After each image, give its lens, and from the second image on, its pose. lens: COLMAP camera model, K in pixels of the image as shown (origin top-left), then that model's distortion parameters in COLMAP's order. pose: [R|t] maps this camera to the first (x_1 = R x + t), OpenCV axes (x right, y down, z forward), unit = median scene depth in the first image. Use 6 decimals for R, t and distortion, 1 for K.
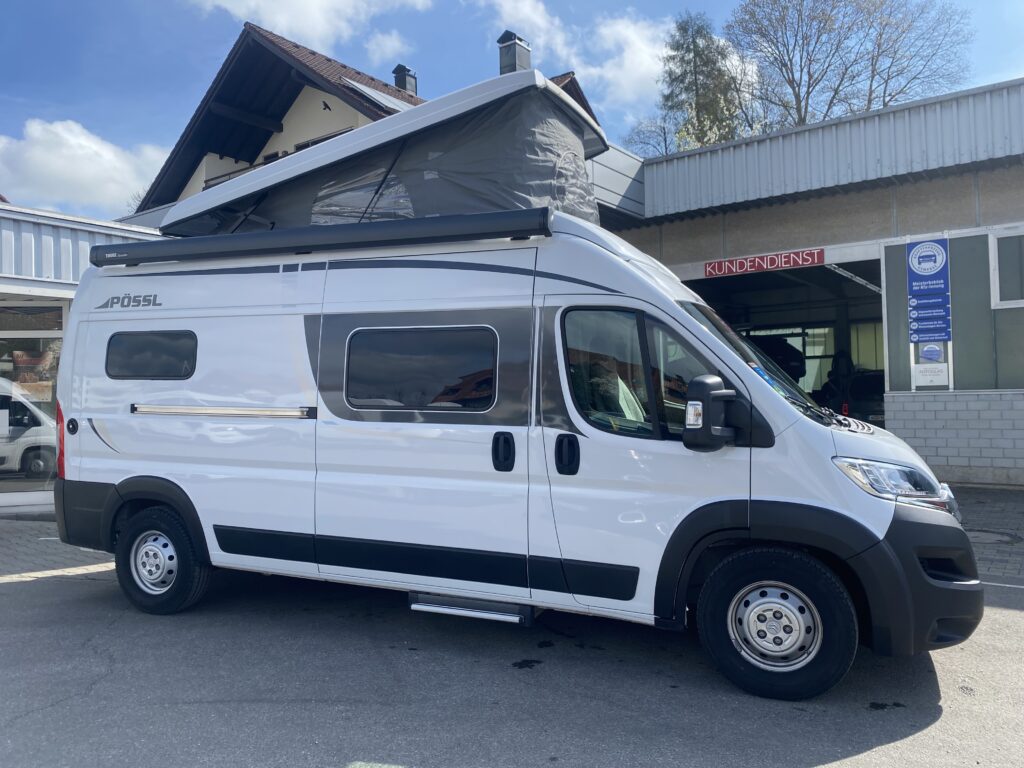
lens RADIAL K [[781.6, 0, 504.3], [0, 781.6, 385.3], [0, 0, 1]] dist [0.014362, -0.006119]
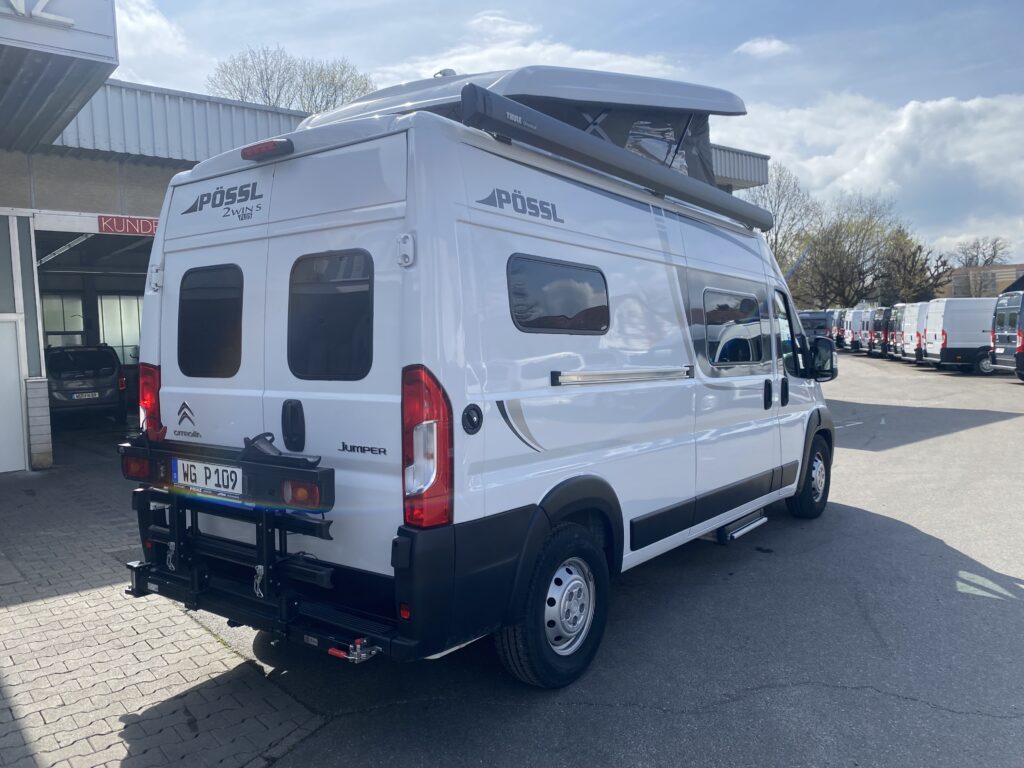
lens RADIAL K [[781.6, 0, 502.2], [0, 781.6, 386.4], [0, 0, 1]] dist [0.014362, -0.006119]
pose [[0.244539, -0.042977, 0.968686, -1.096695], [0.024319, 0.998975, 0.038182, 0.010900], [-0.969334, 0.014220, 0.245334, 0.884607]]
